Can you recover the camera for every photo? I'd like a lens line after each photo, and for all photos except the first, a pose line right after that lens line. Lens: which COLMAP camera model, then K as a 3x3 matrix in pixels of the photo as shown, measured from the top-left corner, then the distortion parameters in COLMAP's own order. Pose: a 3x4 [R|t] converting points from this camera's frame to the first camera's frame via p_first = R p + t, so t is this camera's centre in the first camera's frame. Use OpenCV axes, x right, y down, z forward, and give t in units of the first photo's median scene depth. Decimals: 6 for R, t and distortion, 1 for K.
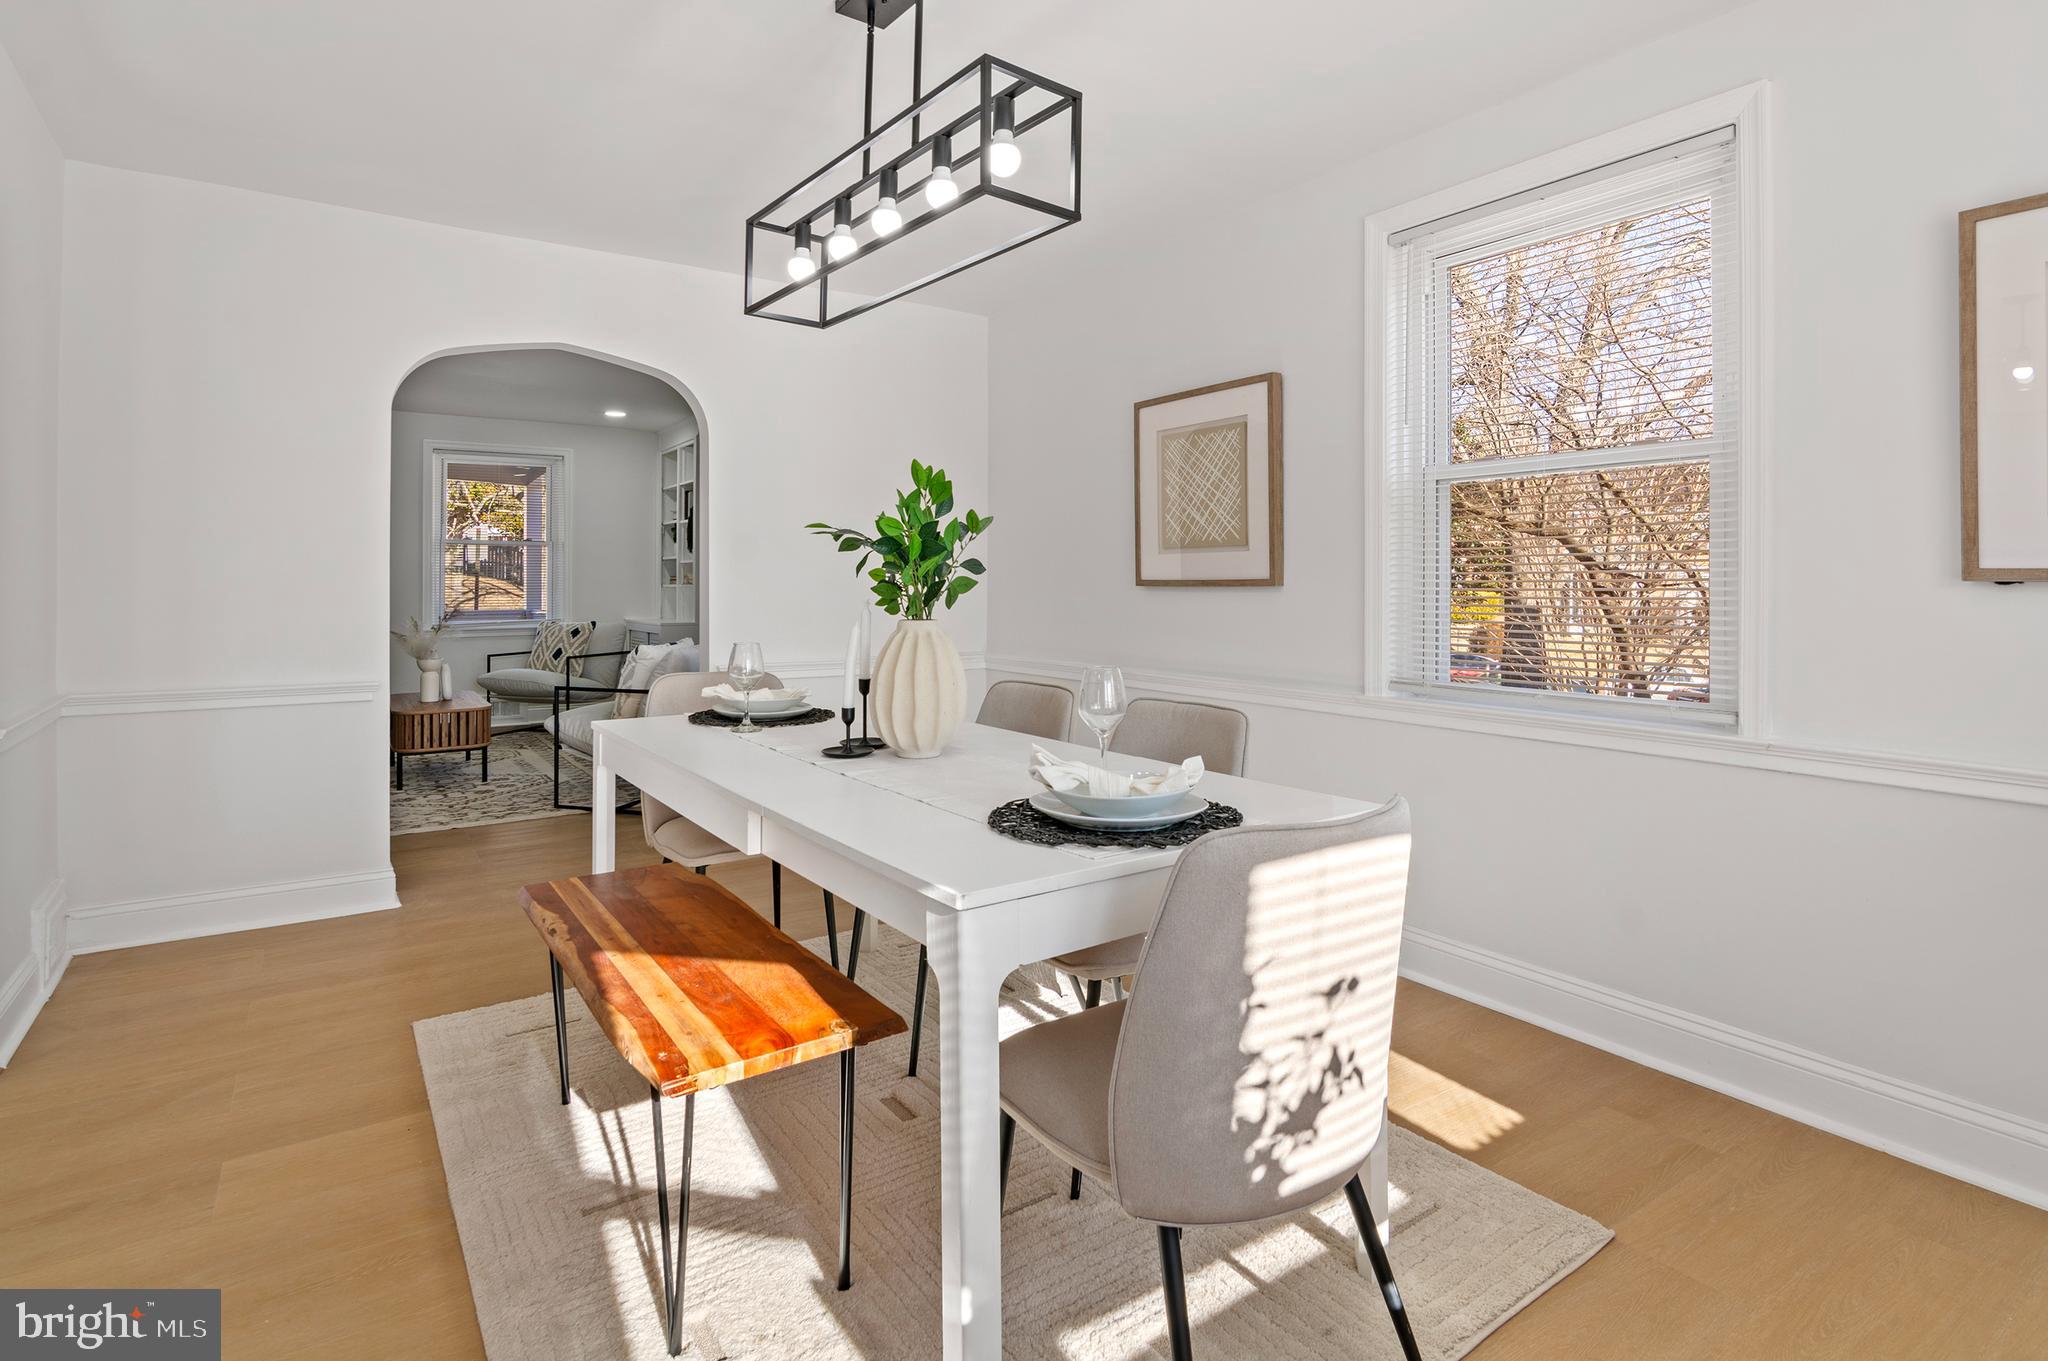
lens RADIAL K [[1036.5, 0, 1035.5], [0, 1036.5, 584.7], [0, 0, 1]] dist [-0.000970, -0.005358]
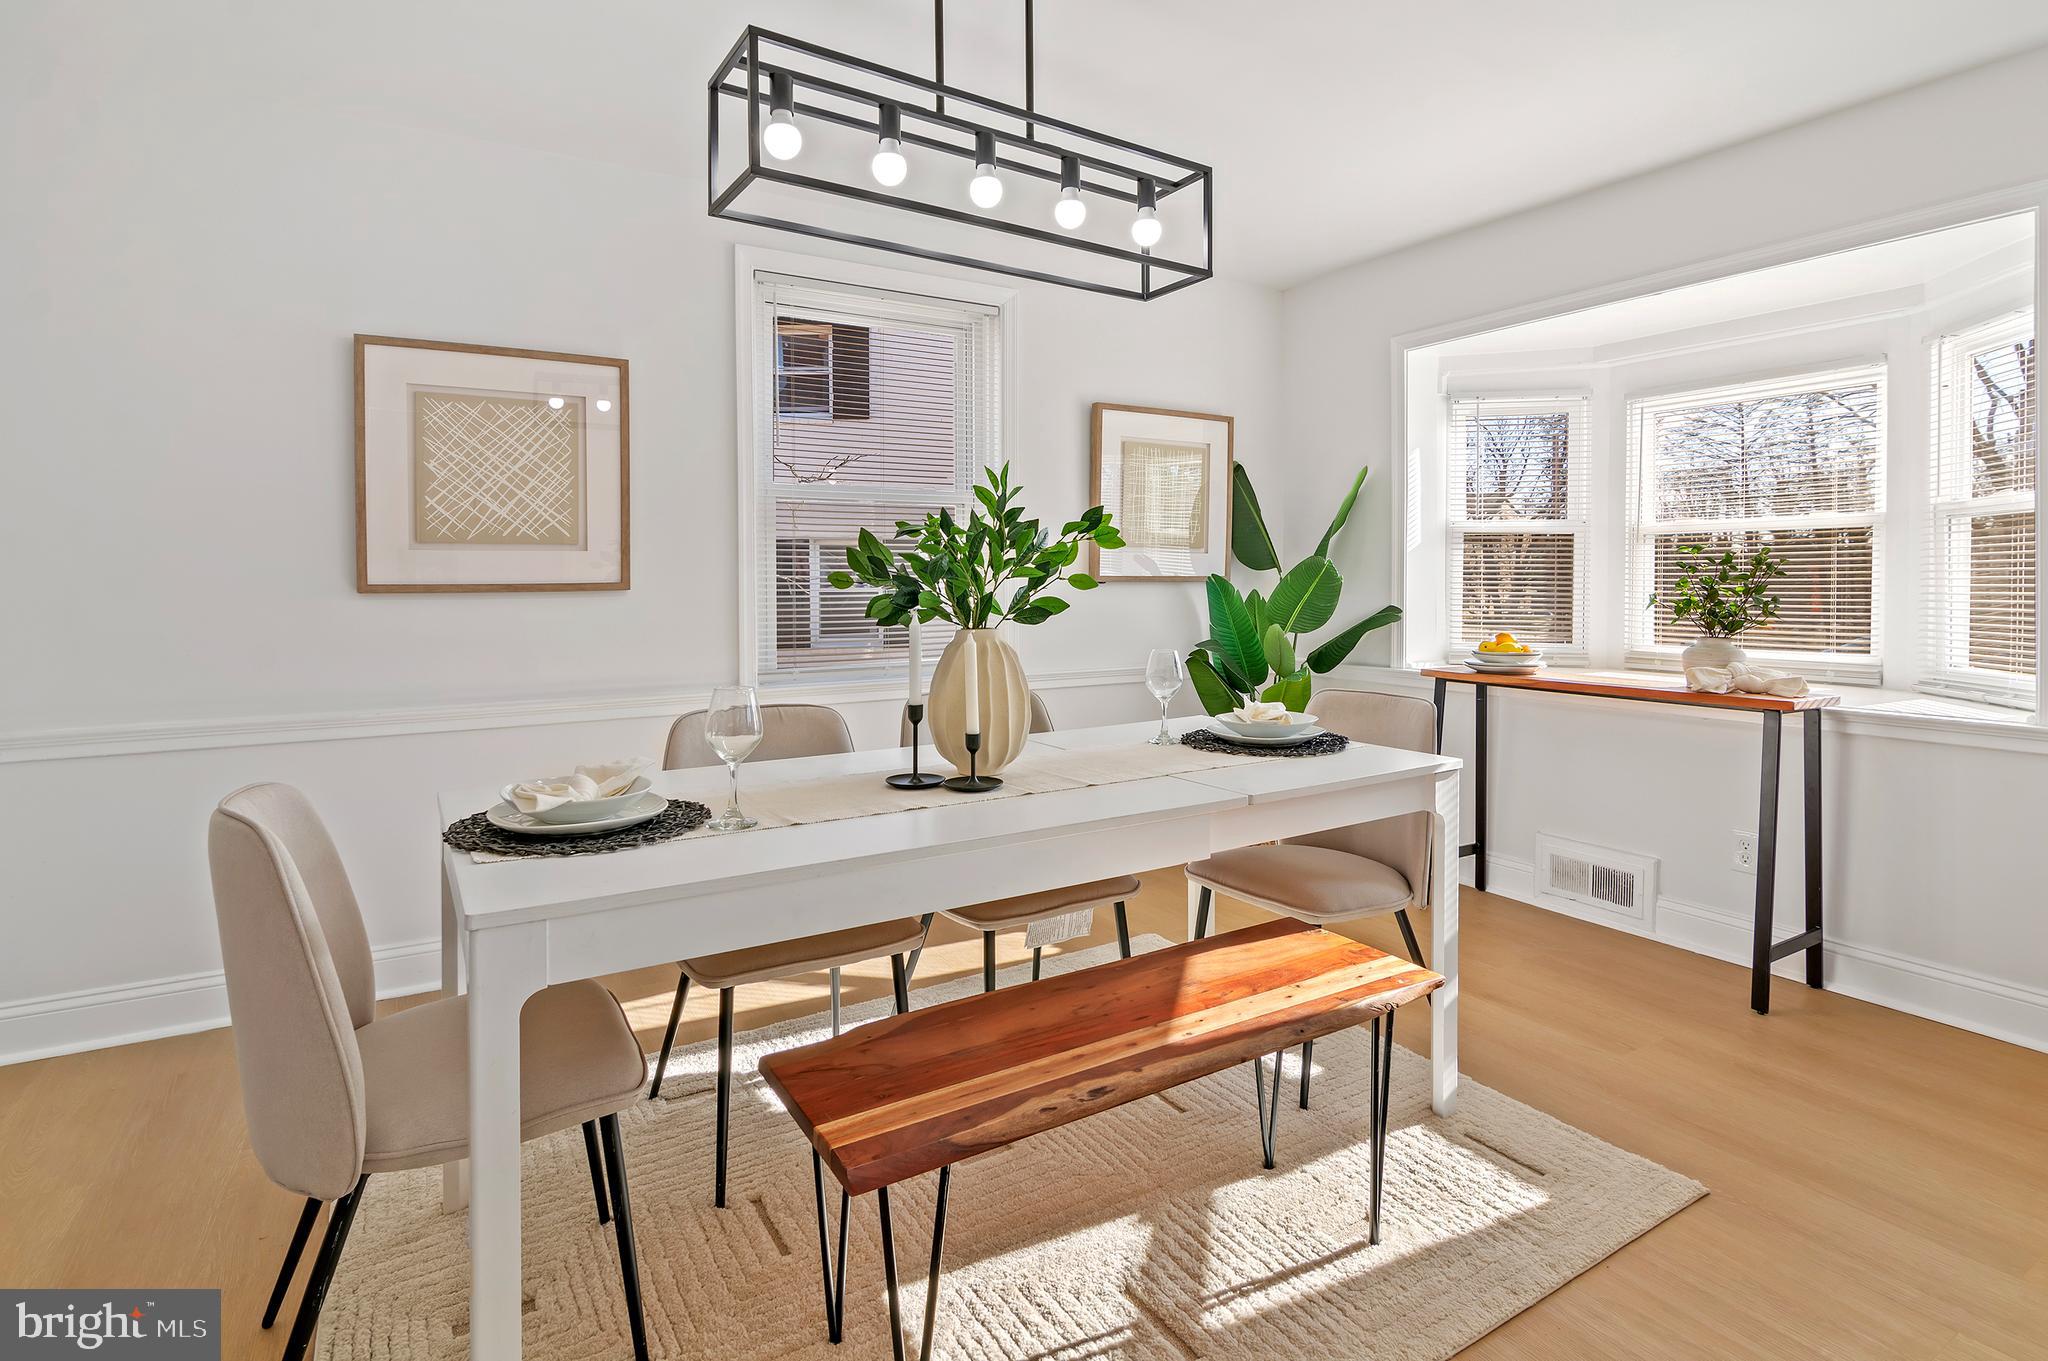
lens RADIAL K [[1028.2, 0, 1037.2], [0, 1028.2, 595.9], [0, 0, 1]] dist [-0.004006, -0.000953]
pose [[0.051438, -0.022285, 0.998428, -0.659519], [0.005900, 0.999740, 0.022010, -0.010891], [-0.998659, 0.004759, 0.051556, 0.569954]]
